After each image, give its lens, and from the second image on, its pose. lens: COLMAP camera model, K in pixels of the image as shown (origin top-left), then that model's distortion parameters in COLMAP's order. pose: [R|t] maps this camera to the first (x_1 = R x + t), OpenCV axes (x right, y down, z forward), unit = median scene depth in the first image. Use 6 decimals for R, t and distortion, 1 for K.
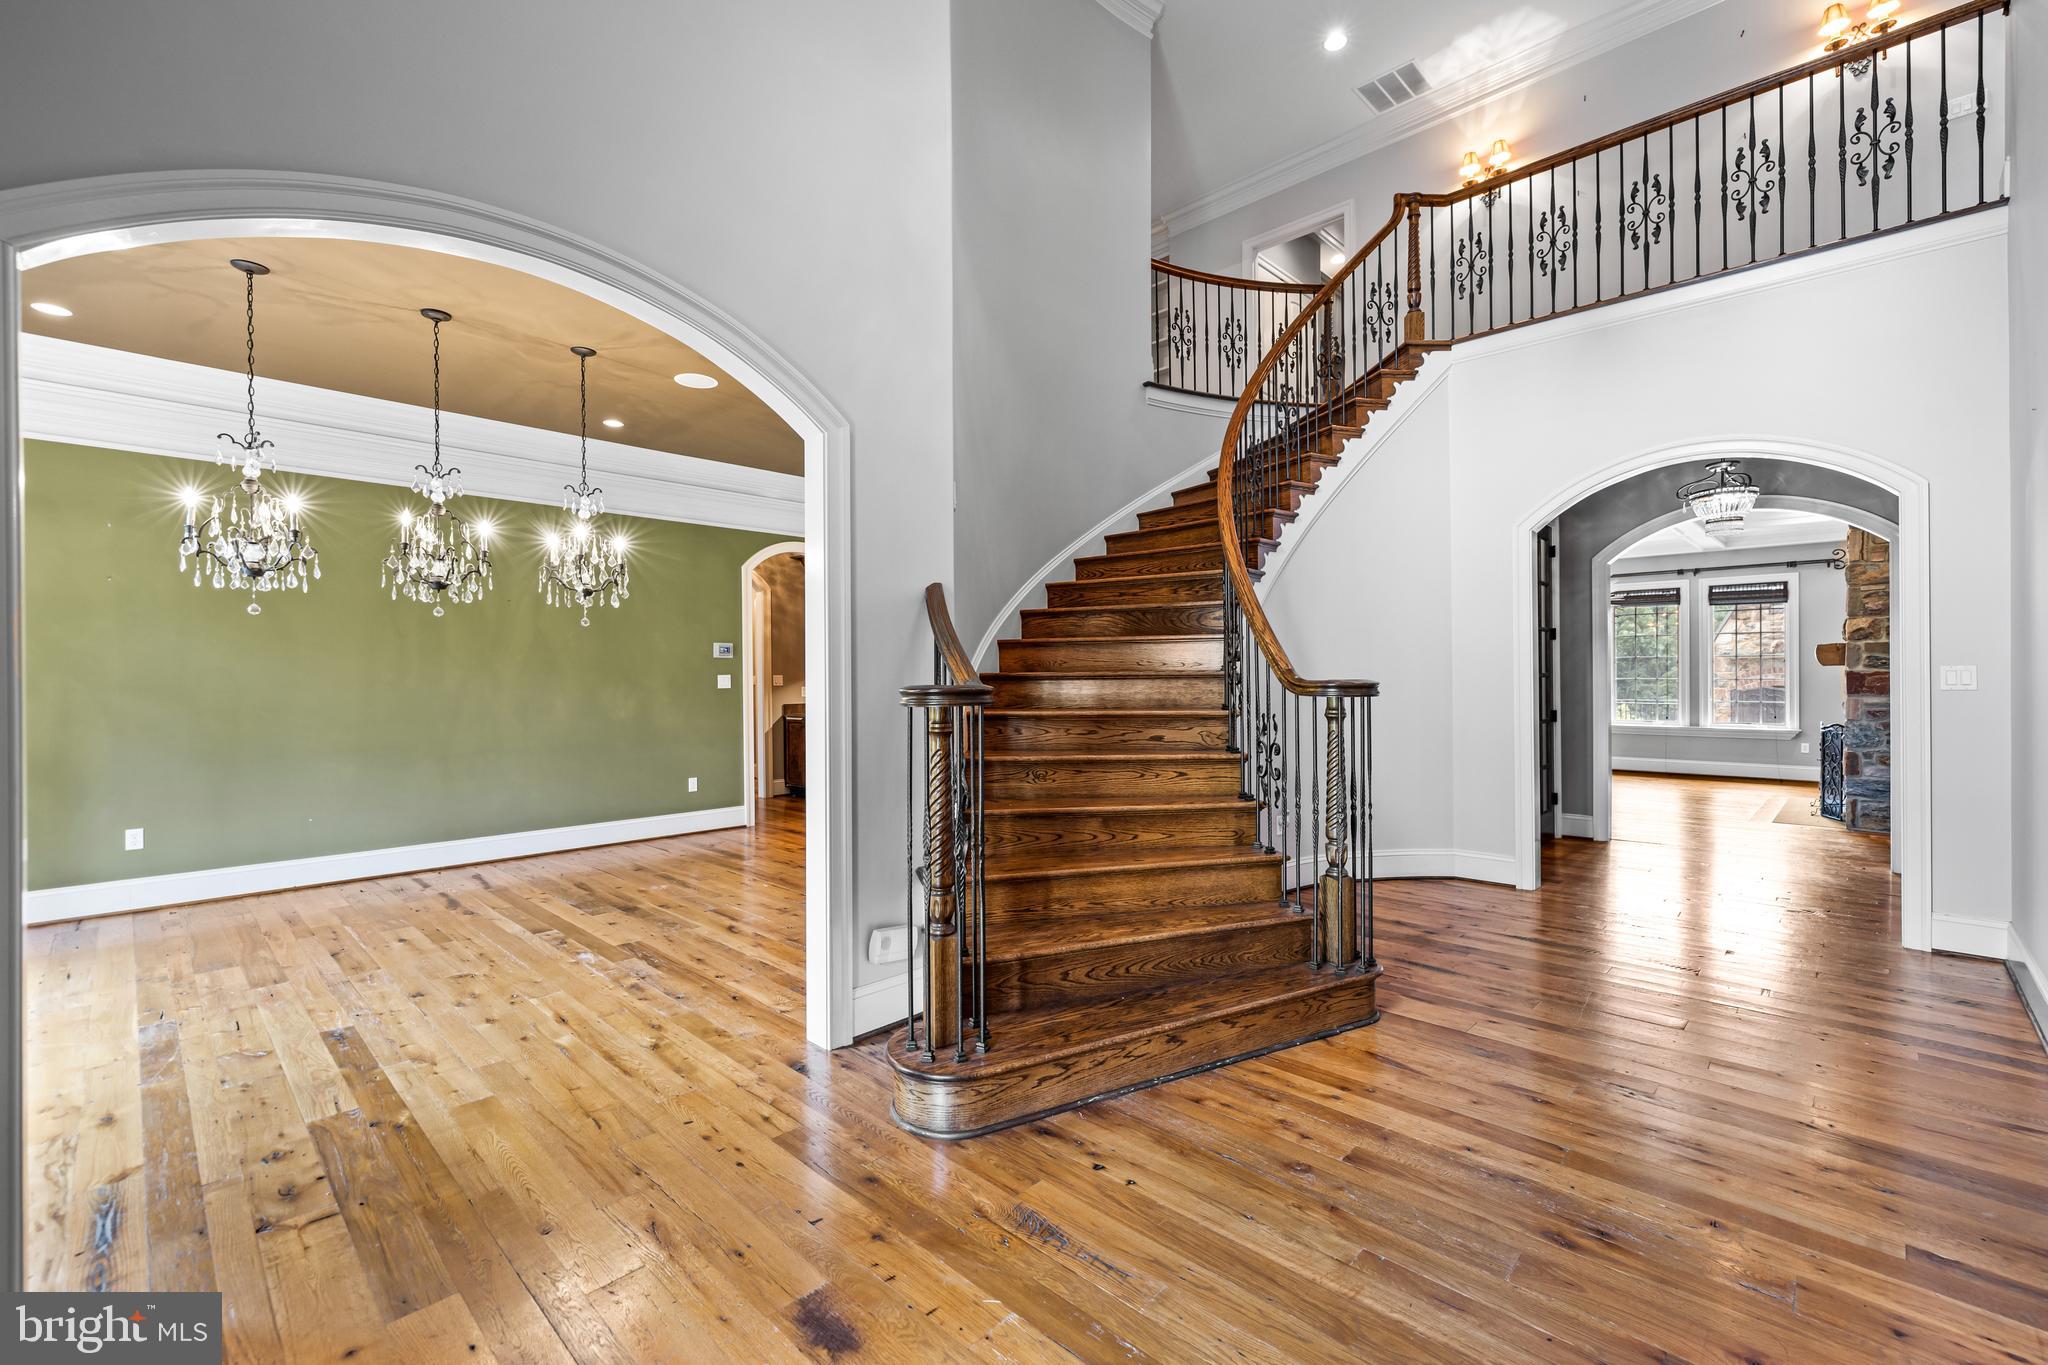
lens RADIAL K [[869.2, 0, 1023.2], [0, 869.2, 677.7], [0, 0, 1]] dist [0.002399, 0.000452]
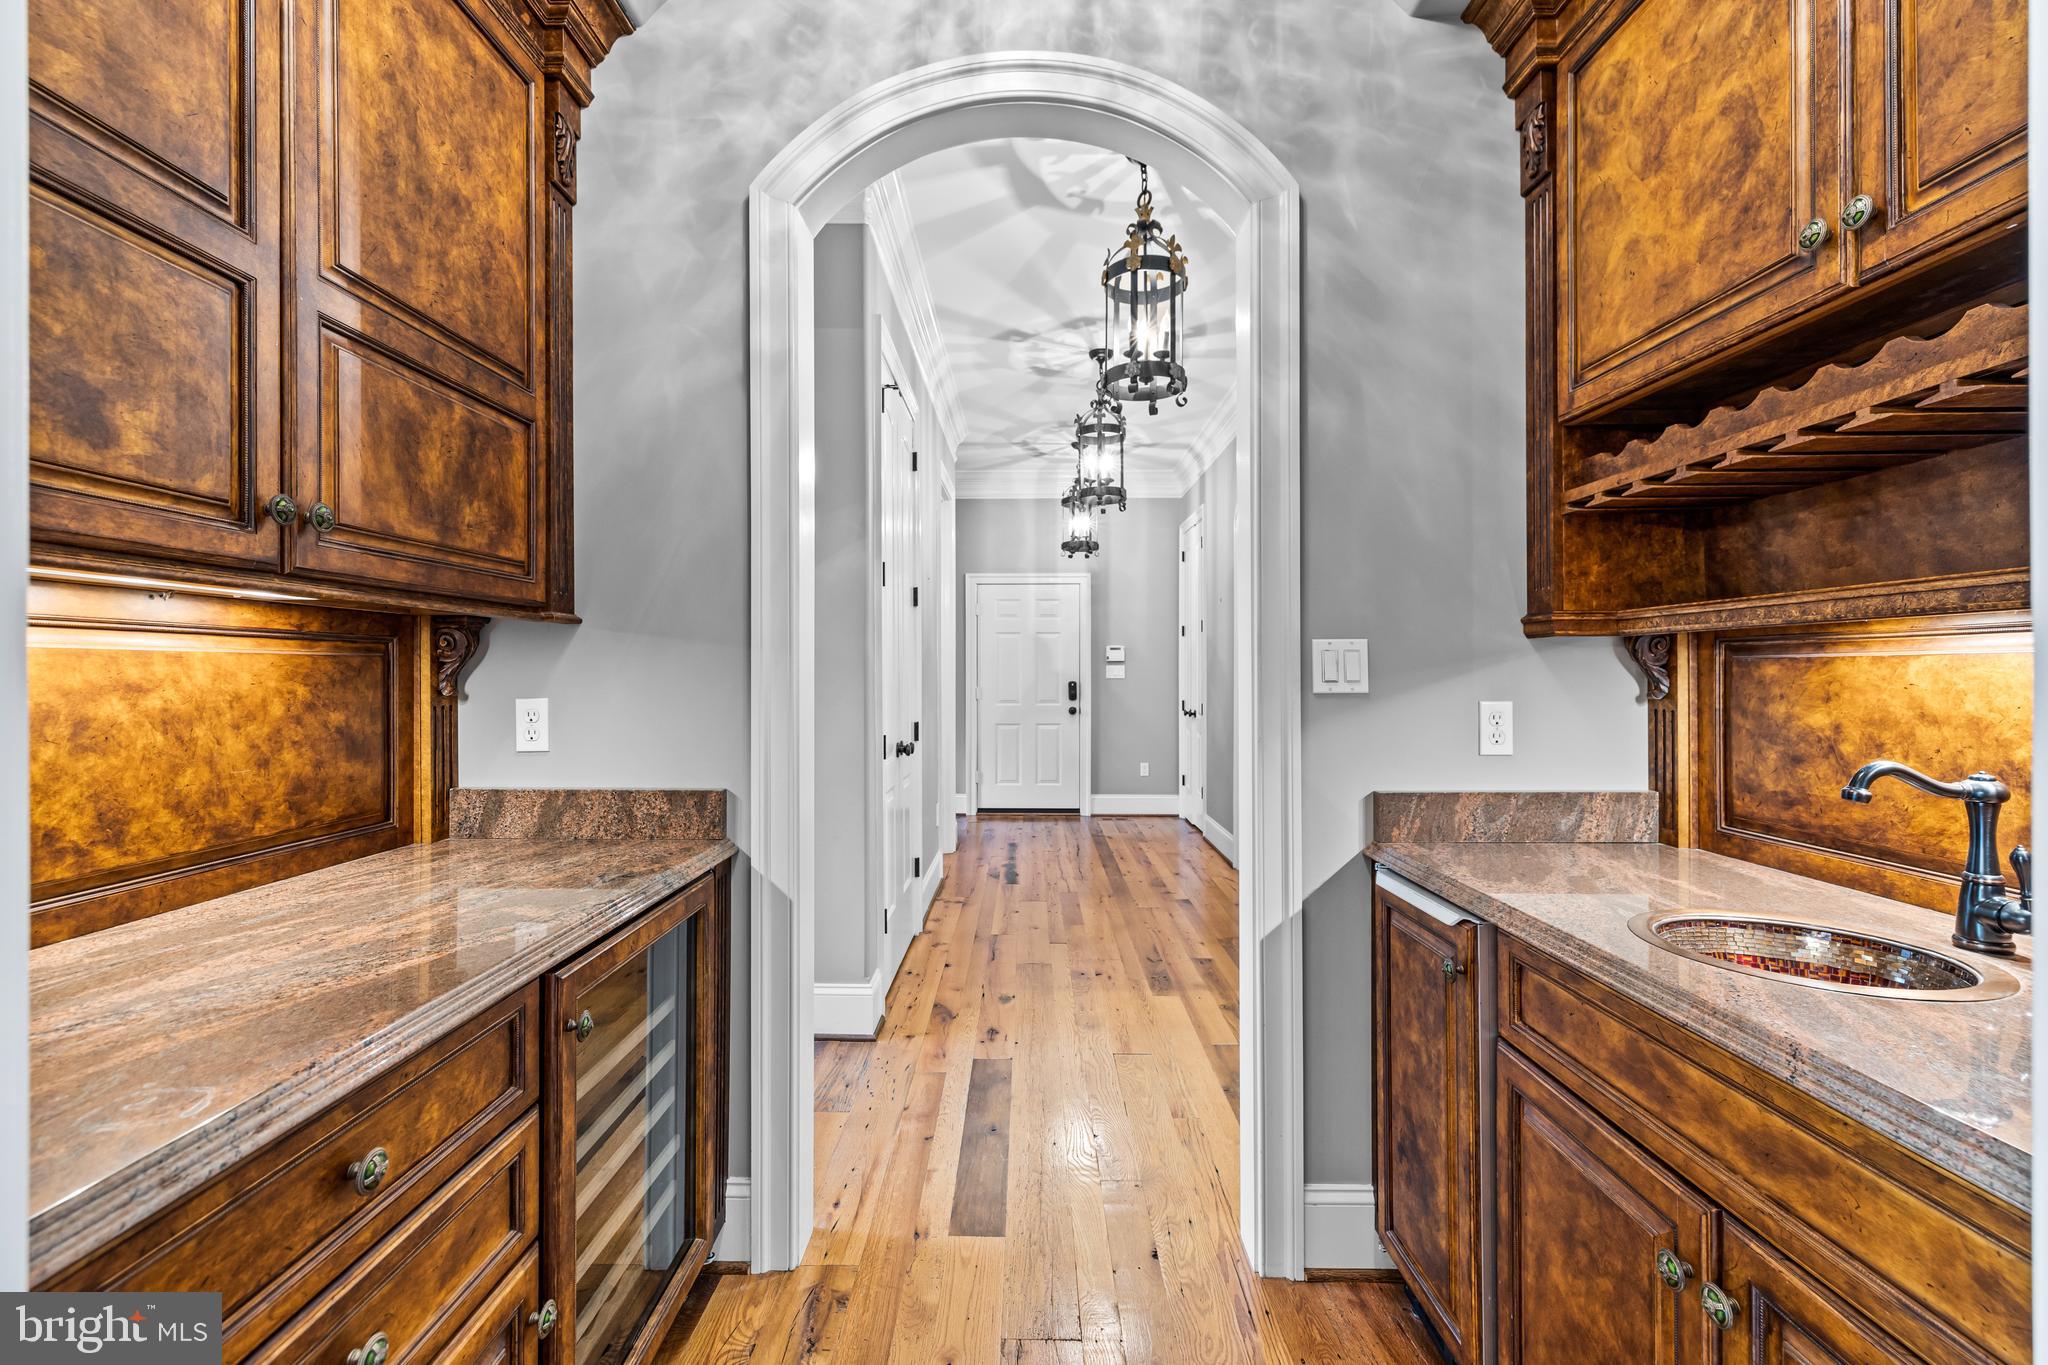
lens RADIAL K [[869.2, 0, 1021.7], [0, 869.2, 675.9], [0, 0, 1]] dist [0.002399, 0.000452]
pose [[0.693787, 0.001971, -0.720178, -0.192604], [-0.000379, 0.999997, 0.002372, 0.005216], [0.720180, -0.001373, 0.693786, 0.814763]]
